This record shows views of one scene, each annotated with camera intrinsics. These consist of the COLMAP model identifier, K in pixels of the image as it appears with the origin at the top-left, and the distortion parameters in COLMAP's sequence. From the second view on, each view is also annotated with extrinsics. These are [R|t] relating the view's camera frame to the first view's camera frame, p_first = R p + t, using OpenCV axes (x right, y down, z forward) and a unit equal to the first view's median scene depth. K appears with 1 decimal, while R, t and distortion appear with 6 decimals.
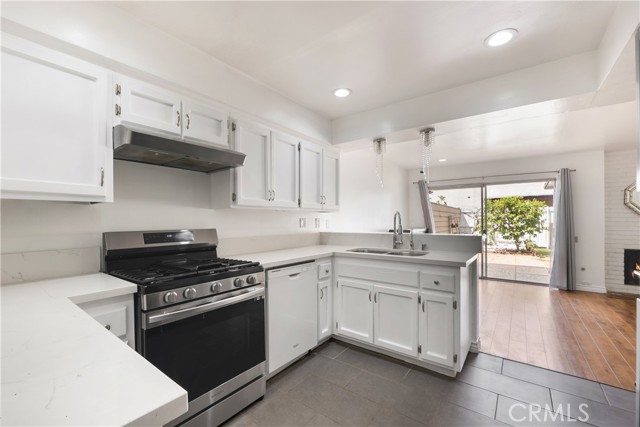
lens RADIAL K [[267.8, 0, 318.8], [0, 267.8, 217.9], [0, 0, 1]] dist [-0.001528, -0.001845]
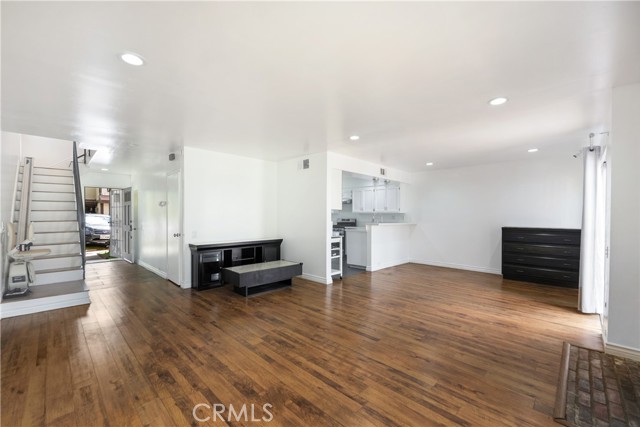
lens RADIAL K [[267.8, 0, 316.2], [0, 267.8, 220.1], [0, 0, 1]] dist [-0.001528, -0.001845]
pose [[-0.138895, 0.010816, -0.990248, 2.465051], [-0.006815, 0.999906, 0.011878, 0.015634], [0.990284, 0.008398, -0.138808, 0.711512]]
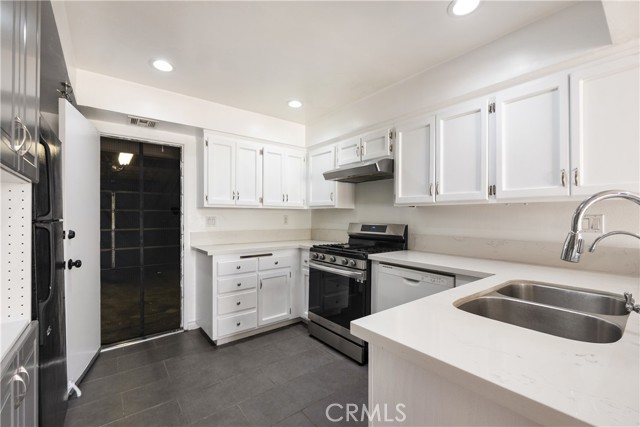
lens RADIAL K [[267.8, 0, 310.0], [0, 267.8, 215.1], [0, 0, 1]] dist [-0.001528, -0.001845]
pose [[-0.271216, -0.010795, -0.962458, 0.608234], [-0.004479, 0.999940, -0.009953, 0.010003], [0.962508, 0.001611, -0.271248, 0.668718]]
